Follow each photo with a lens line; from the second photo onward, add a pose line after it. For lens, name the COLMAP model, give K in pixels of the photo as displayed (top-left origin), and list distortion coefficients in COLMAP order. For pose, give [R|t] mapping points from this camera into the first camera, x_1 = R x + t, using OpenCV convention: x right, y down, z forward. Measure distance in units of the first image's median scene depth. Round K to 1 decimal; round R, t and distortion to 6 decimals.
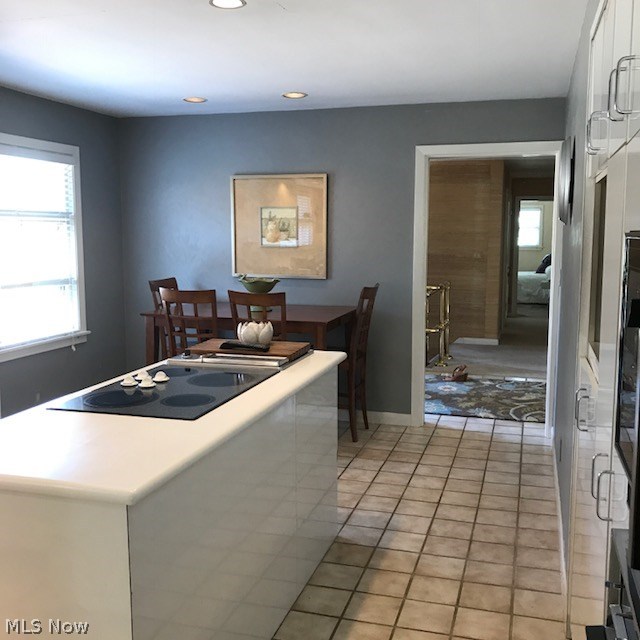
lens RADIAL K [[701.9, 0, 319.6], [0, 701.9, 320.8], [0, 0, 1]] dist [0.018110, 0.000000]
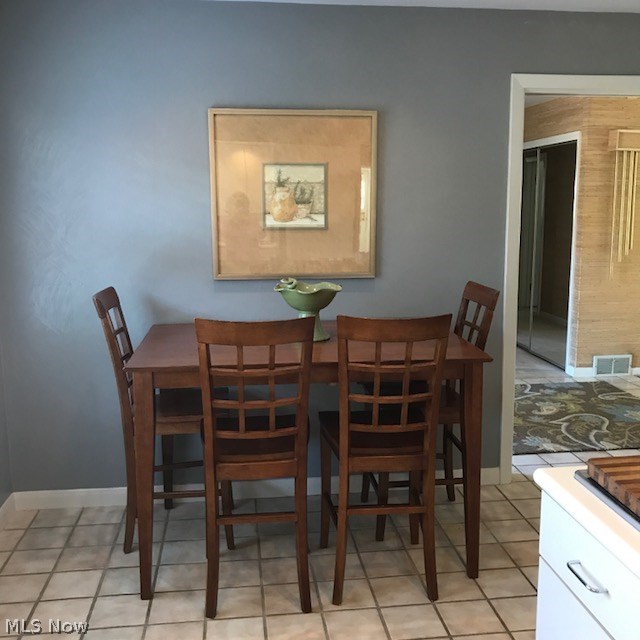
lens RADIAL K [[701.9, 0, 321.1], [0, 701.9, 318.8], [0, 0, 1]] dist [0.018110, 0.000000]
pose [[0.904638, -0.073599, 0.419779, -0.303248], [0.061564, 0.997212, 0.042167, -0.051460], [-0.421712, -0.012302, 0.906647, 0.433173]]
